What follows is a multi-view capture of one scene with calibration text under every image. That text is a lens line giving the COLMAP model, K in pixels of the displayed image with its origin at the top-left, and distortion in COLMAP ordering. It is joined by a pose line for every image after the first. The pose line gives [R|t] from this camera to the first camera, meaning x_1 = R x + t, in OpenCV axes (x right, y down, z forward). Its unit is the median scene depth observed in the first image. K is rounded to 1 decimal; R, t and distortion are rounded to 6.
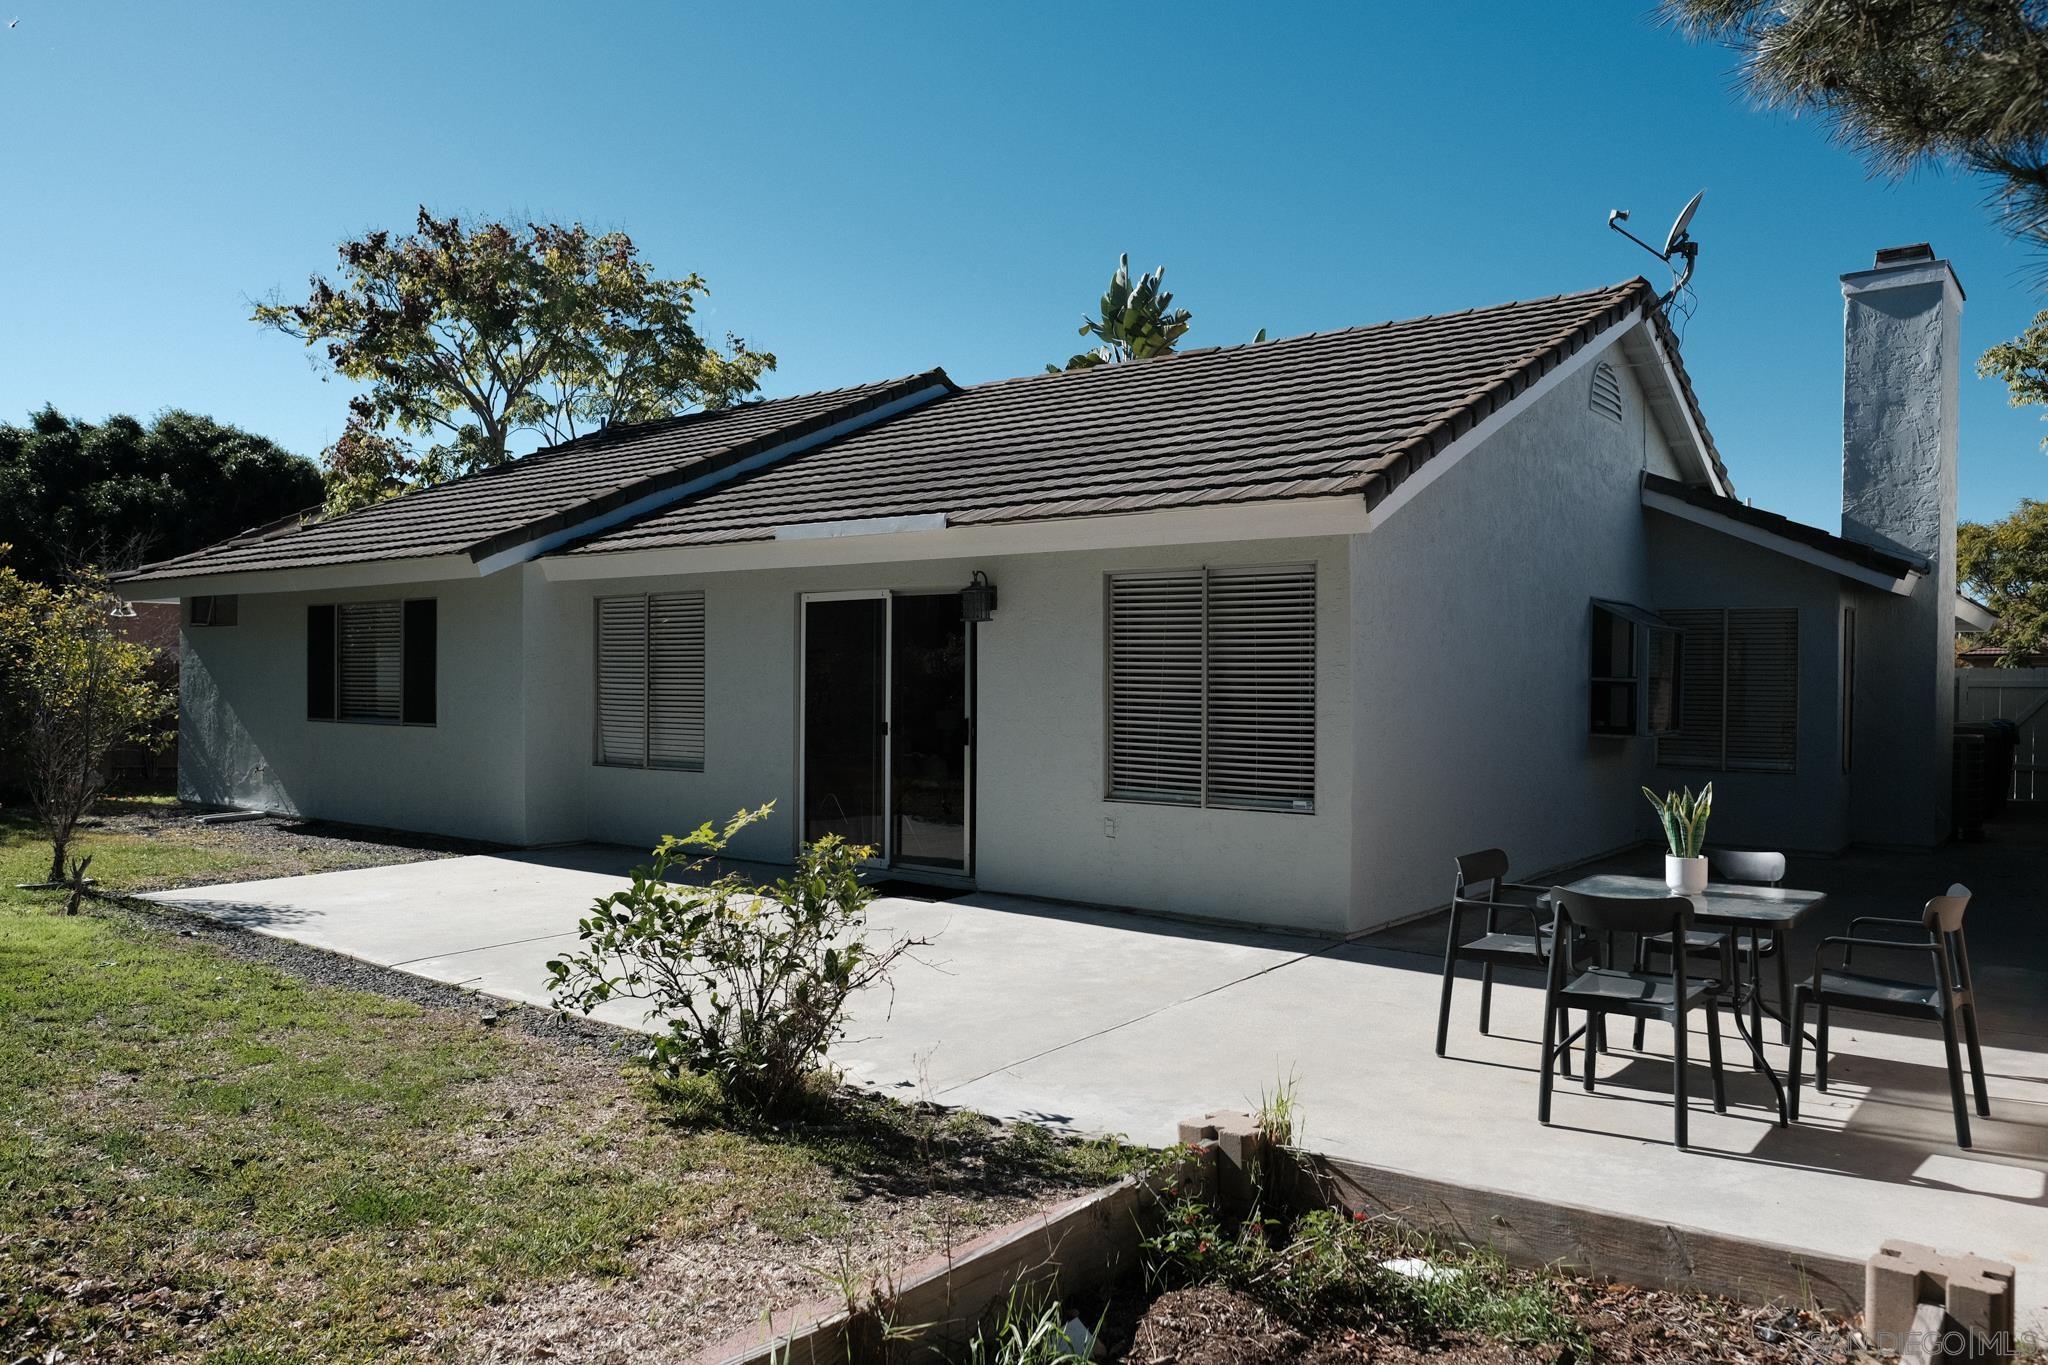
lens RADIAL K [[1434.6, 0, 1019.7], [0, 1434.6, 685.6], [0, 0, 1]] dist [-0.015886, 0.007700]
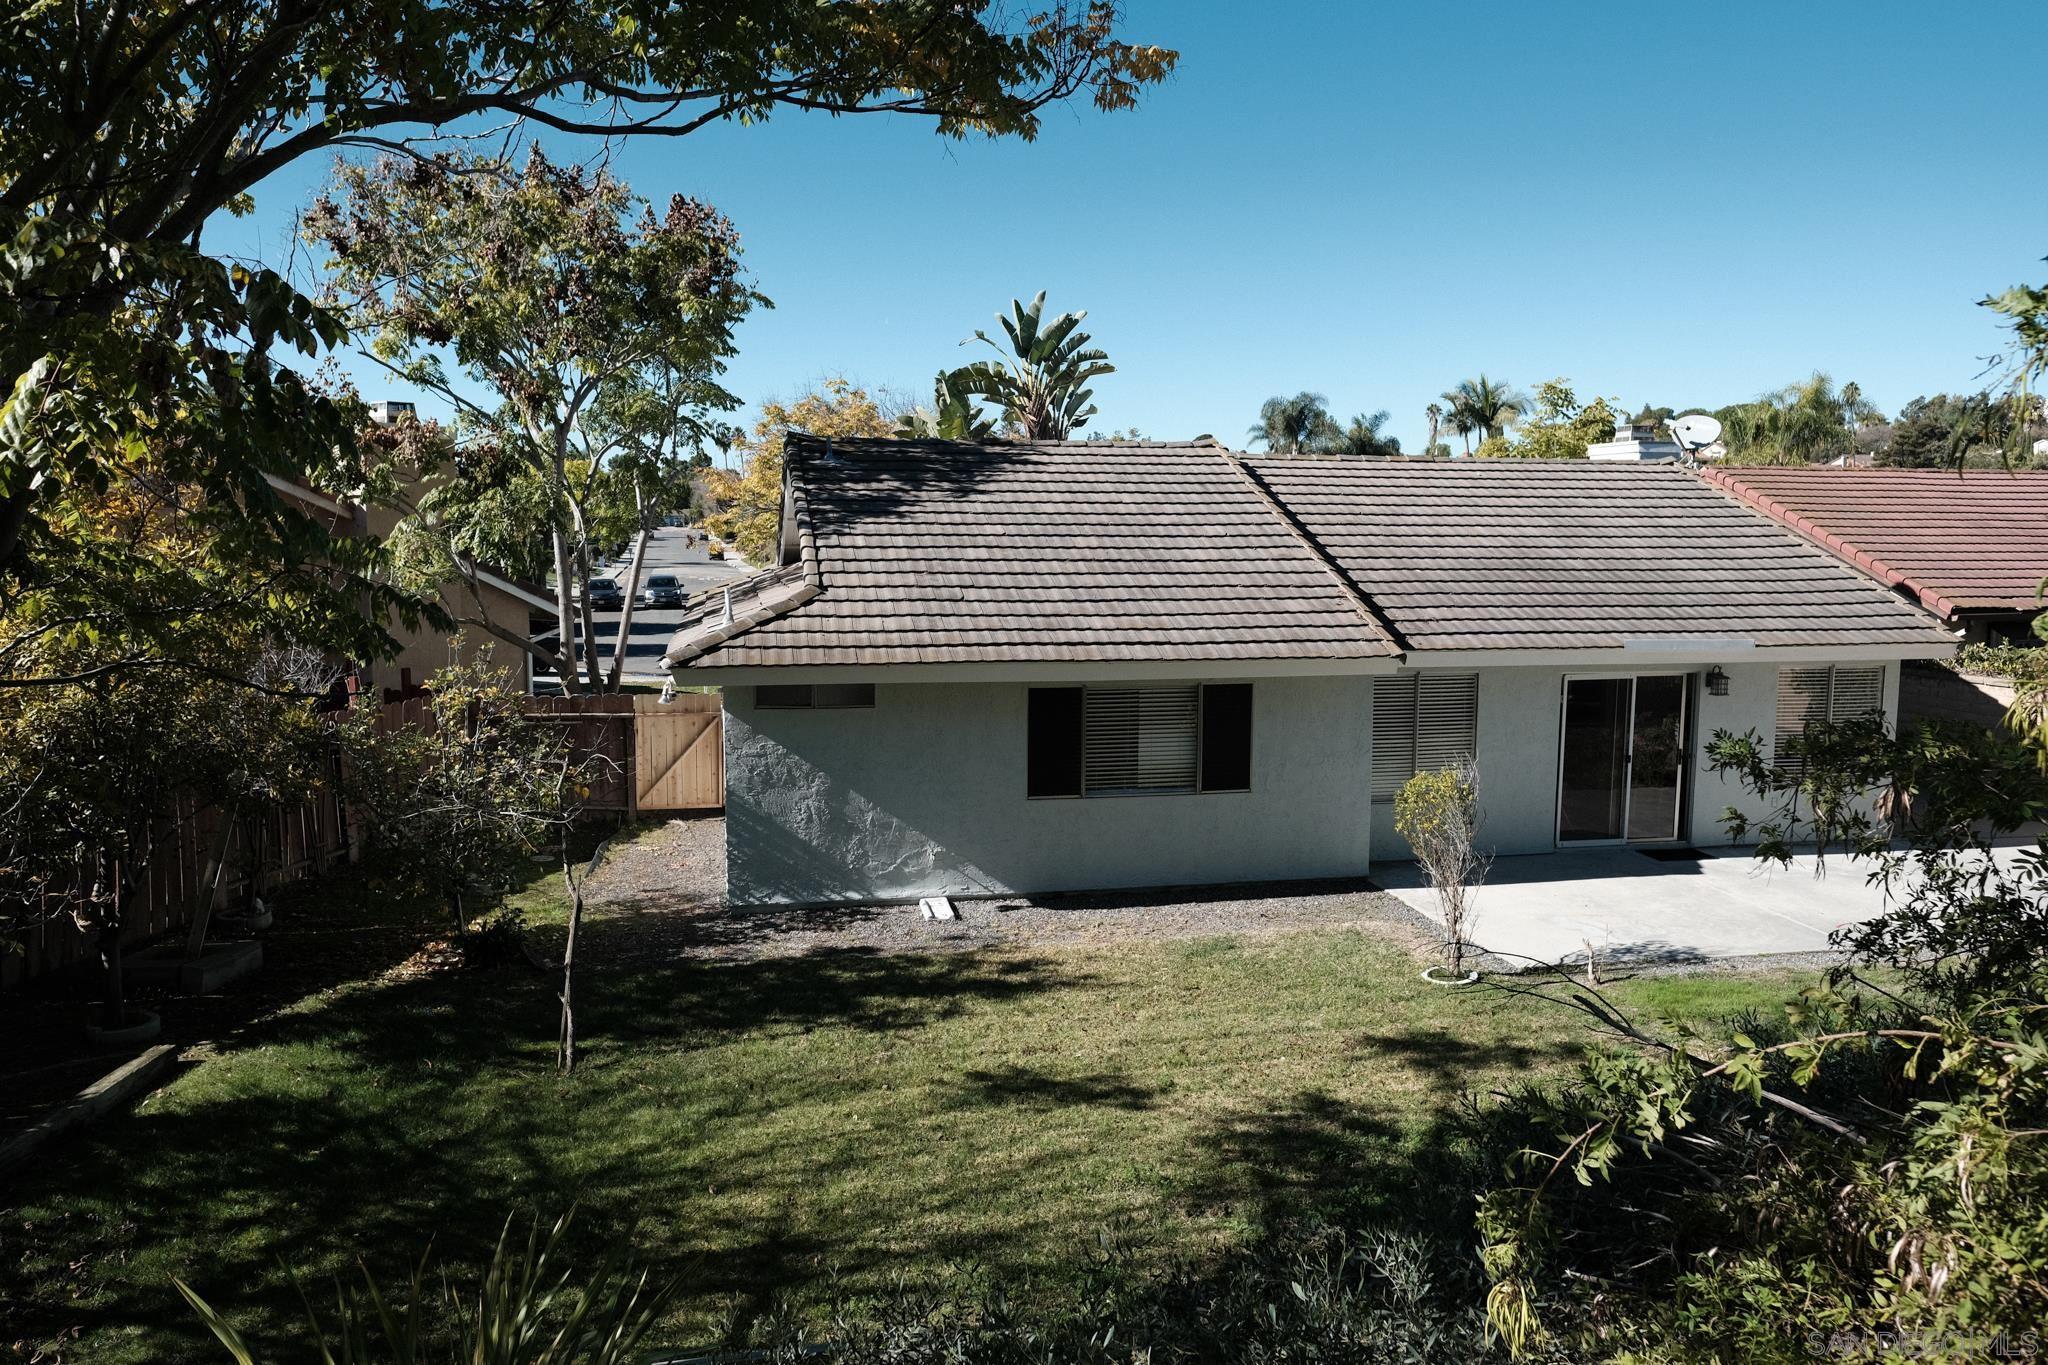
lens RADIAL K [[1434.6, 0, 1019.7], [0, 1434.6, 685.6], [0, 0, 1]] dist [-0.015886, 0.007700]
pose [[0.655490, -0.090371, 0.749777, -1.887250], [0.003554, 0.993173, 0.116600, -0.262345], [-0.755195, -0.073765, 0.651336, 0.516068]]
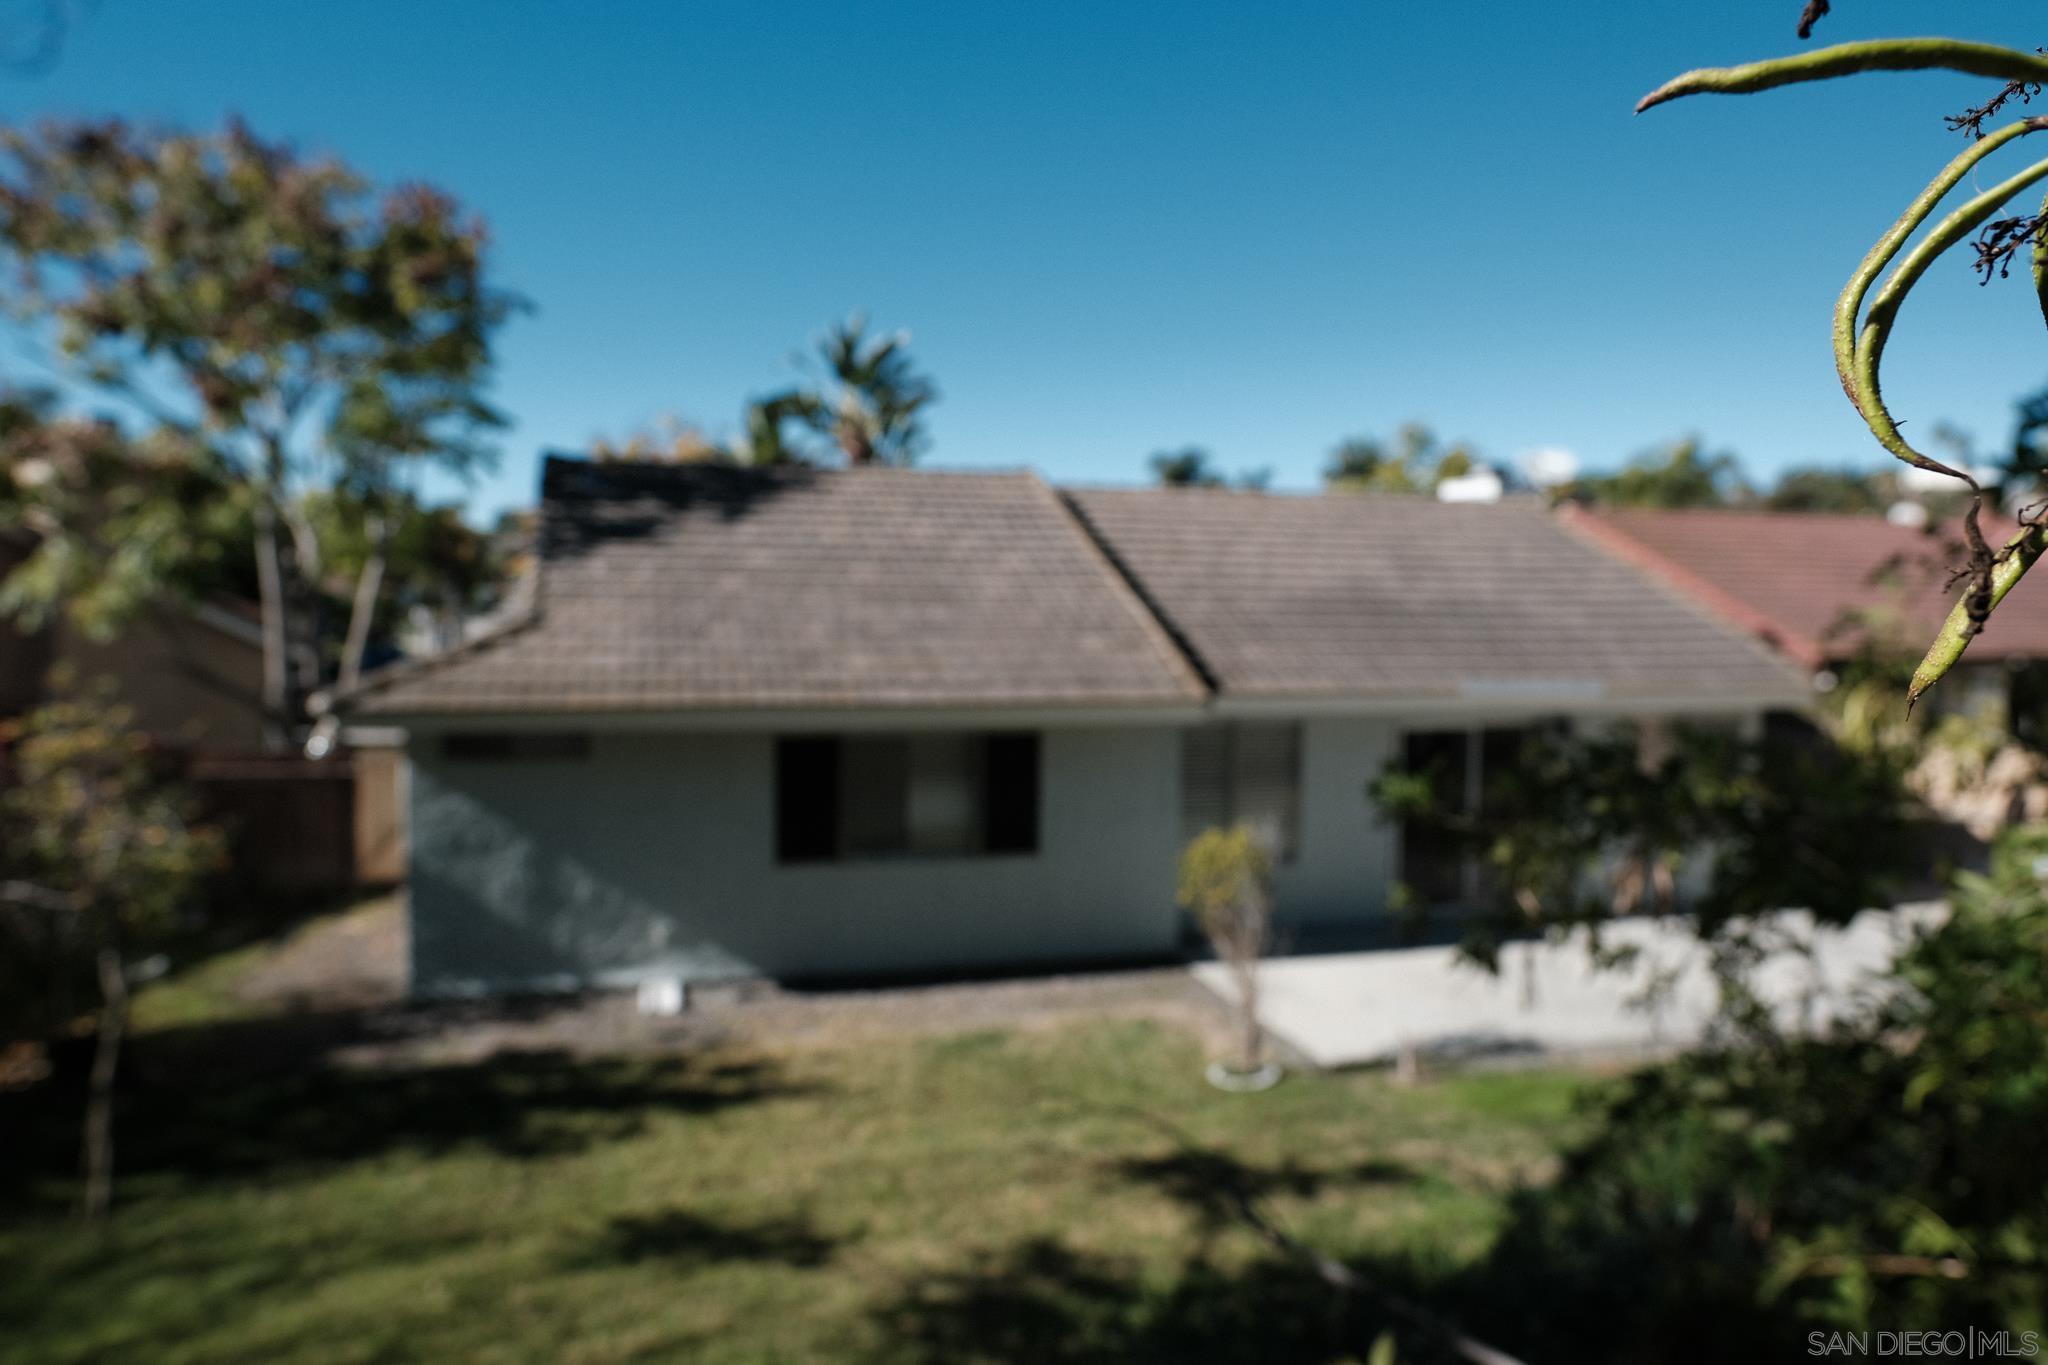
lens RADIAL K [[1449.2, 0, 1024.0], [0, 1449.2, 682.5], [0, 0, 1]] dist [-0.009076, -0.002711]
pose [[0.600729, -0.055511, 0.797523, -1.652472], [-0.004034, 0.997363, 0.072460, -0.227121], [-0.799443, -0.046746, 0.598921, 0.533565]]
